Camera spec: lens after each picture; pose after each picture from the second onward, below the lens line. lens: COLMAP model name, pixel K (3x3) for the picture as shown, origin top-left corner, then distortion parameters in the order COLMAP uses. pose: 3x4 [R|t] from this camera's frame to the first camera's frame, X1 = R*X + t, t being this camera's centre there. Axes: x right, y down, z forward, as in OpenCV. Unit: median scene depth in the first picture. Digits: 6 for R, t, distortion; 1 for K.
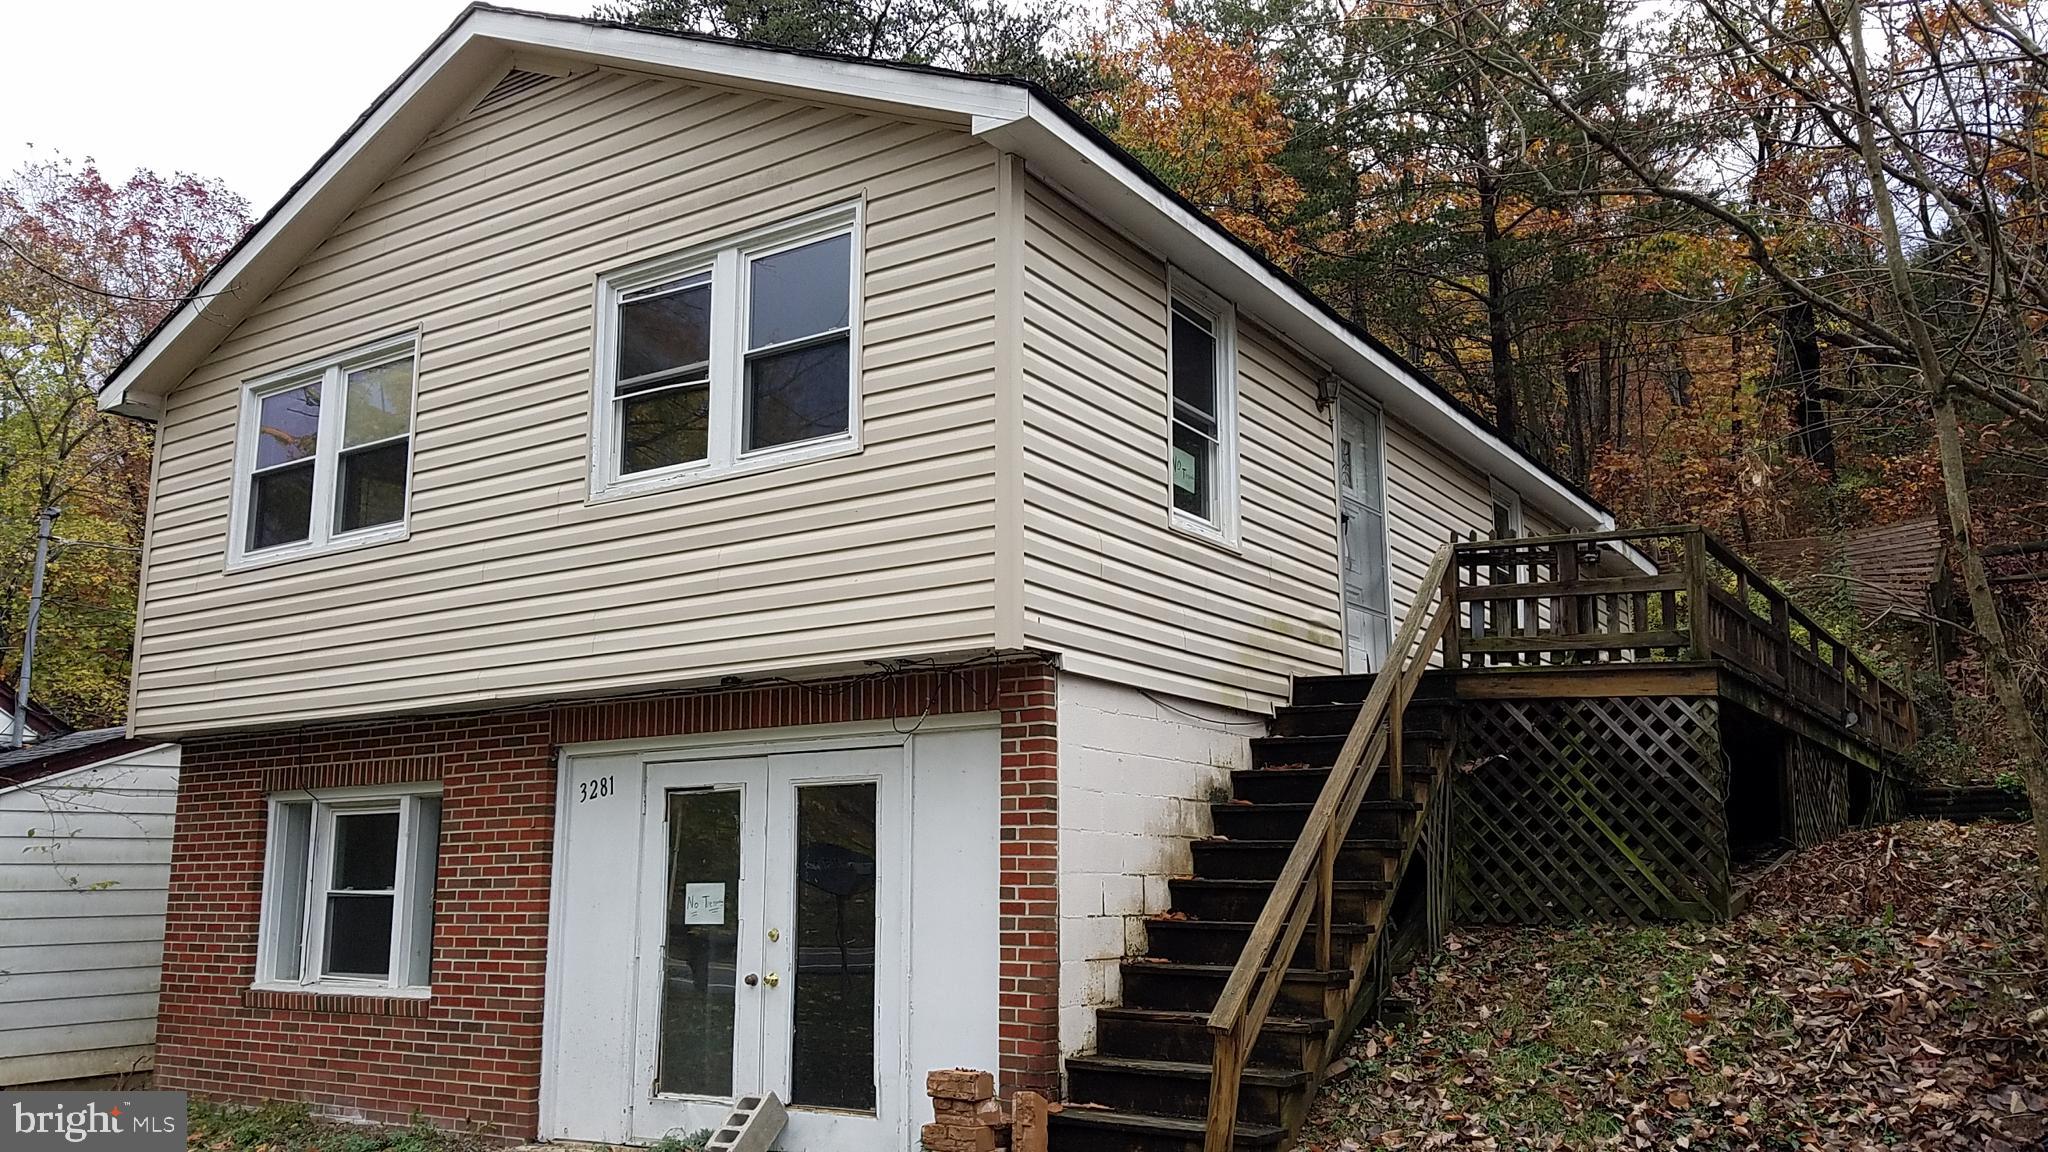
lens RADIAL K [[1546.7, 0, 1062.0], [0, 1546.7, 567.4], [0, 0, 1]] dist [0.133513, -0.198548]
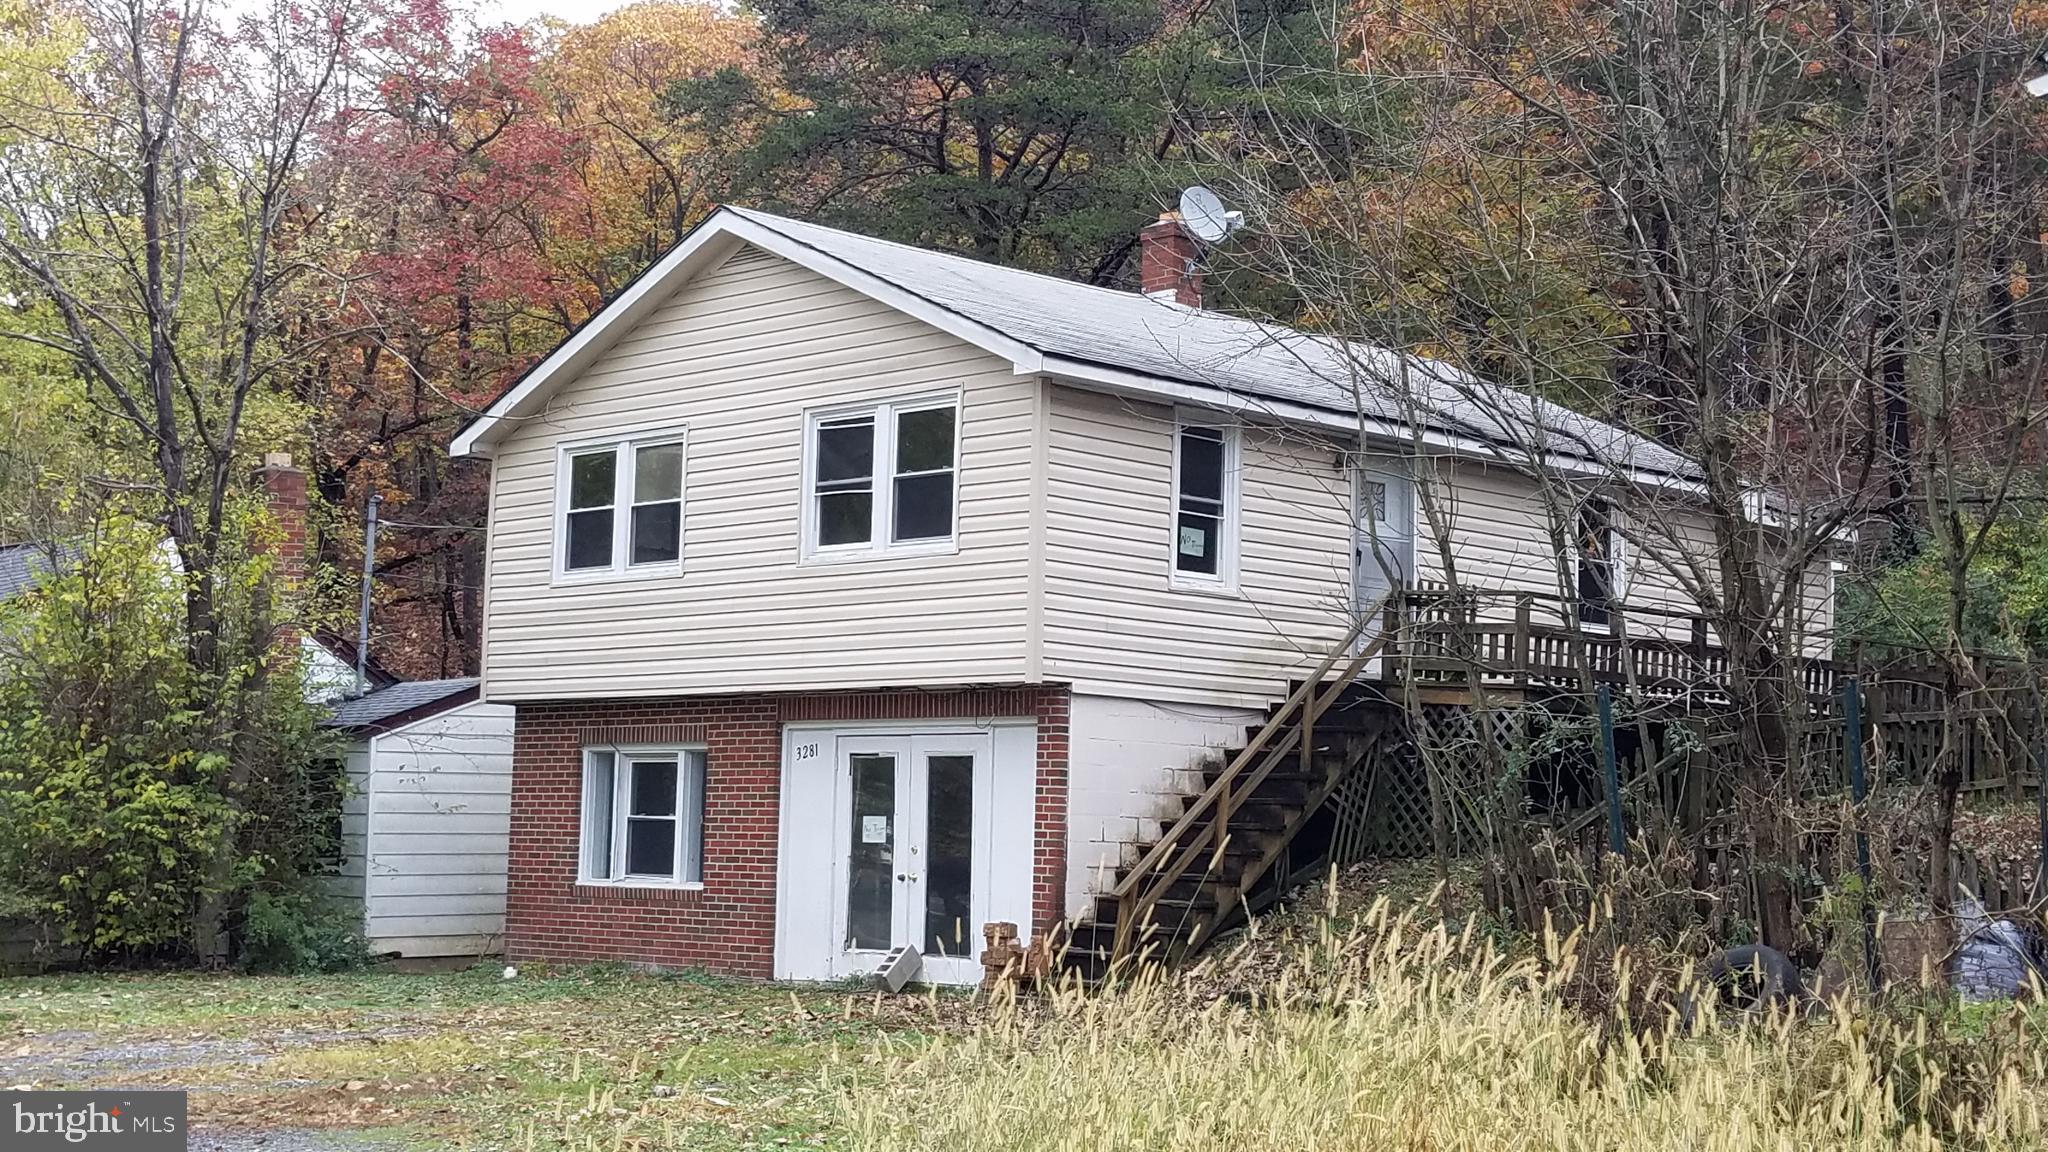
lens RADIAL K [[1561.8, 0, 1024.0], [0, 1561.8, 576.0], [0, 0, 1]] dist [0.107489, -0.202654]
pose [[0.987325, -0.000585, -0.158707, 0.139542], [0.006807, 0.999229, 0.038663, -0.079972], [0.158562, -0.039253, 0.986568, -0.420926]]
